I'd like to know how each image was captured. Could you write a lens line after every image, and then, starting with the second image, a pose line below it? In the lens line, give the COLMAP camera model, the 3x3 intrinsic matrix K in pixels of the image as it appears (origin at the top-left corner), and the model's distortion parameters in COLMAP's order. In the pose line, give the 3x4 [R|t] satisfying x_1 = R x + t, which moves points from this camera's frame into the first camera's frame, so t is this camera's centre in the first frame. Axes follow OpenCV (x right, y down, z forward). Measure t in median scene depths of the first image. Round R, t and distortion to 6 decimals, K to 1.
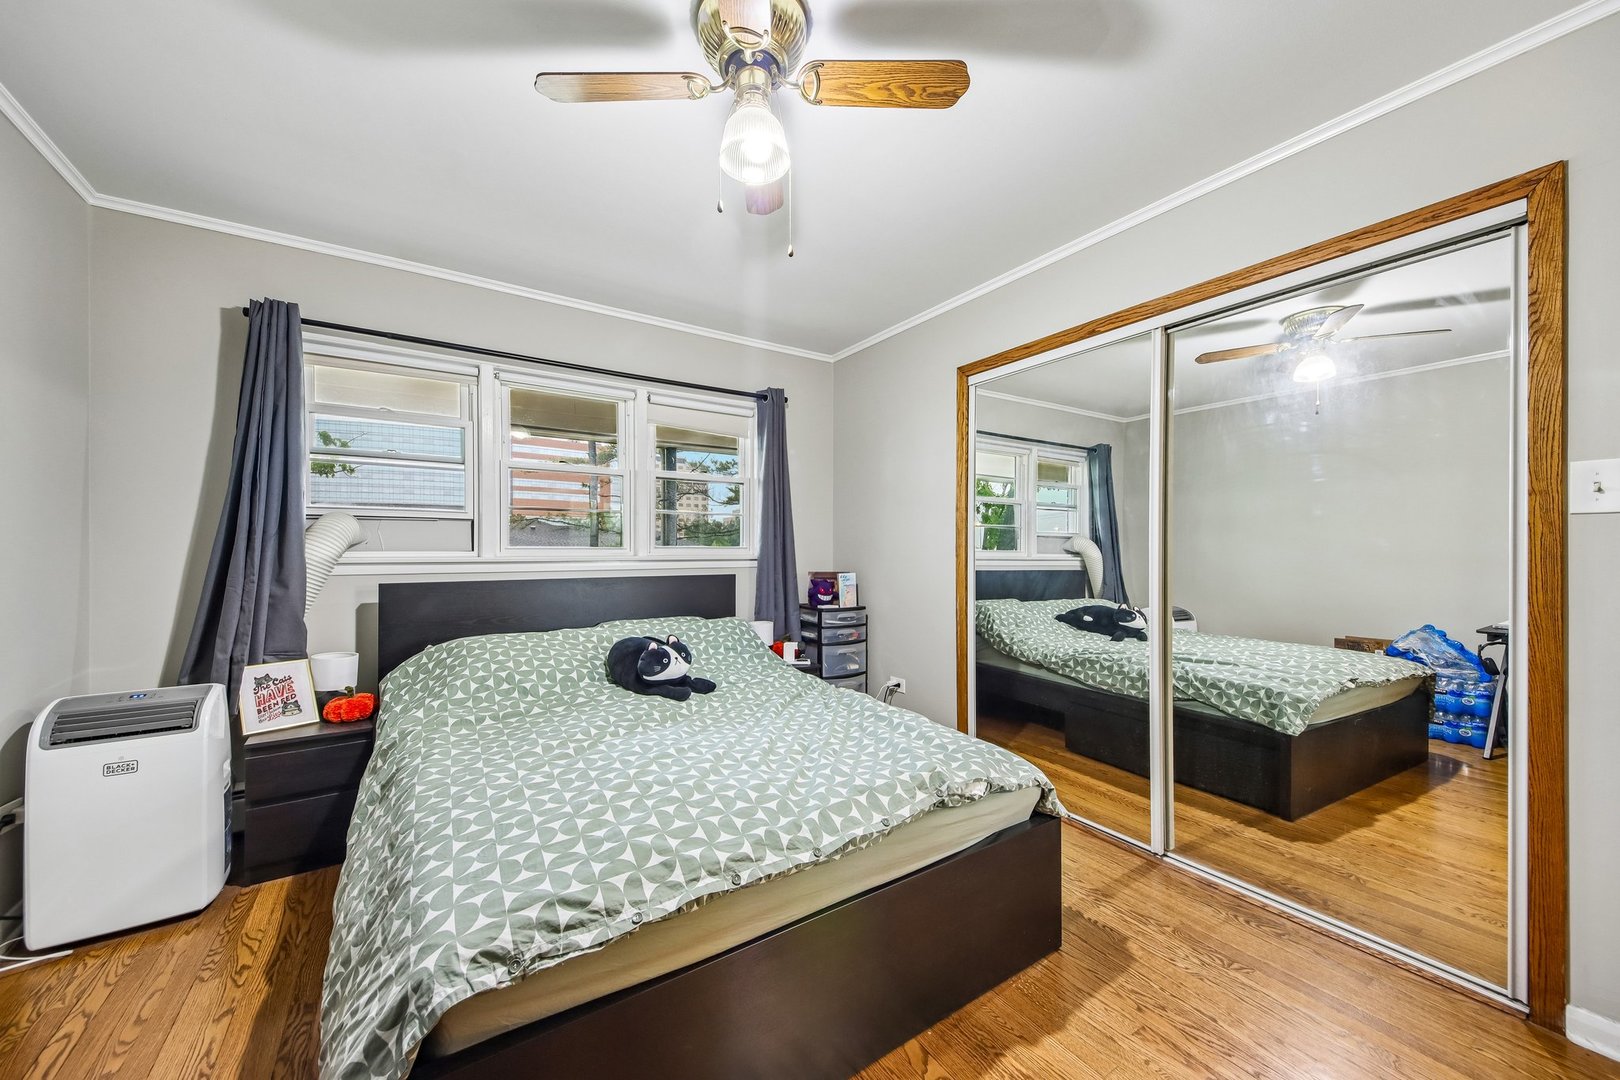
lens RADIAL K [[597.6, 0, 810.5], [0, 597.6, 556.6], [0, 0, 1]] dist [0.000247, -0.000024]
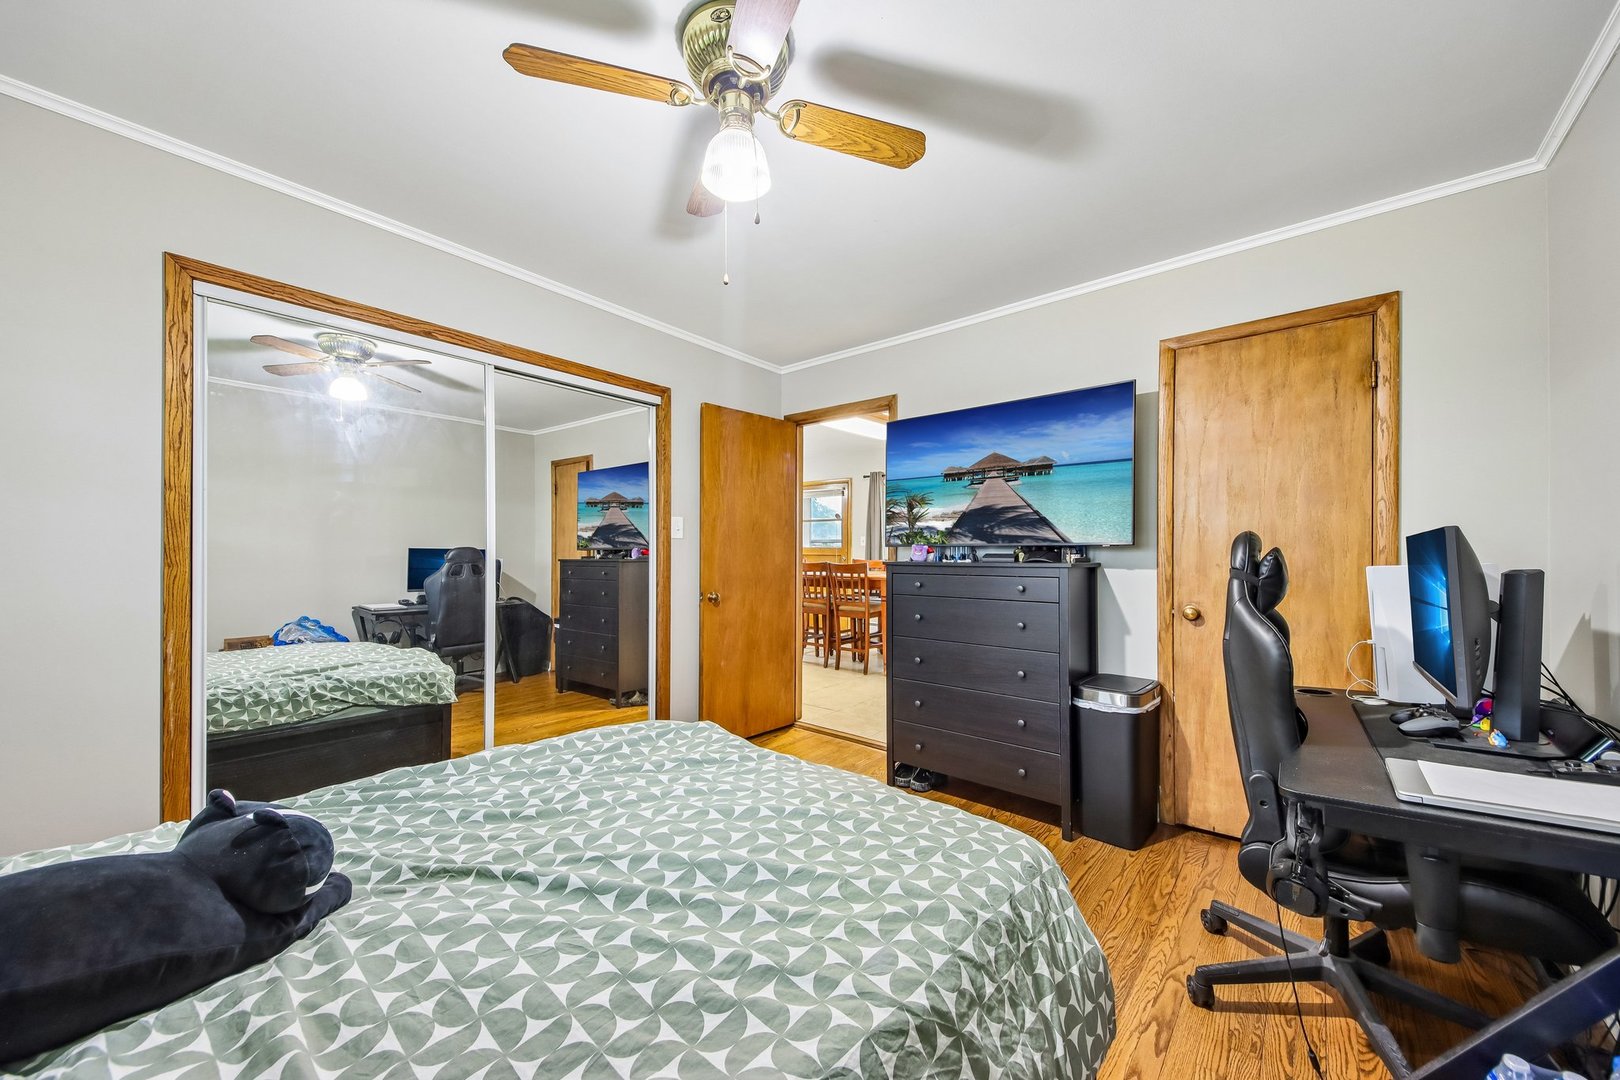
lens RADIAL K [[597.6, 0, 810.5], [0, 597.6, 556.6], [0, 0, 1]] dist [0.000247, -0.000024]
pose [[-0.294272, -0.003947, 0.955713, -0.559850], [-0.002529, 0.999991, 0.003352, -0.013246], [-0.955718, -0.001430, -0.294280, 0.593559]]
